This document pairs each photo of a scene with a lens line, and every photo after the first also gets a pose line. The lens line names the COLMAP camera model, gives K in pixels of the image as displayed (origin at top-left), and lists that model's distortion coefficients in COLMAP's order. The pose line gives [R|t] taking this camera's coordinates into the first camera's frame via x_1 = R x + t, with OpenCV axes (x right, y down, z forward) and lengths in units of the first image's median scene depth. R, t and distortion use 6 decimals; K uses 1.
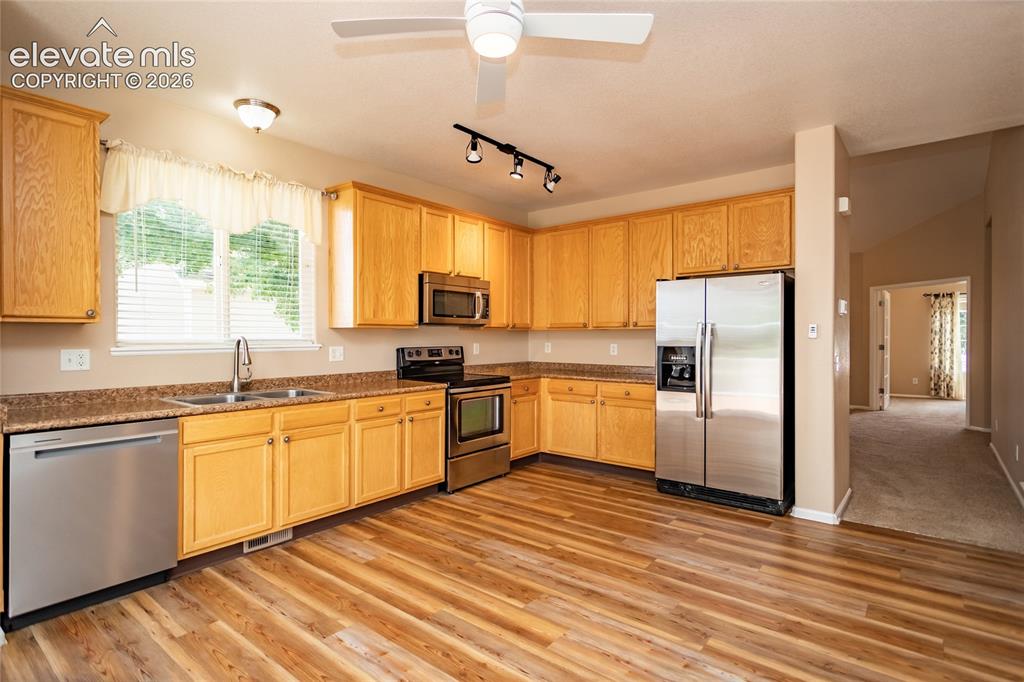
lens RADIAL K [[542.9, 0, 484.6], [0, 542.9, 337.4], [0, 0, 1]] dist [0.003192, 0.002410]
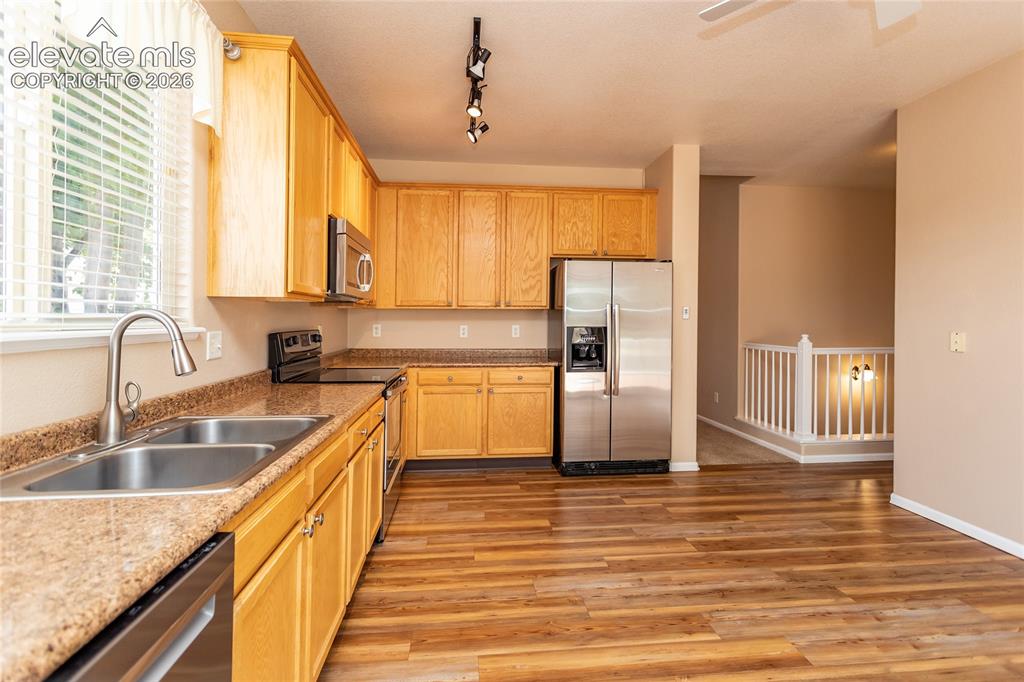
lens RADIAL K [[542.9, 0, 541.2], [0, 542.9, 321.3], [0, 0, 1]] dist [0.003192, 0.002410]
pose [[0.669572, -0.000103, 0.742747, -0.484367], [-0.001501, 0.999998, 0.001492, 0.005258], [-0.742745, -0.002114, 0.669571, 0.423419]]
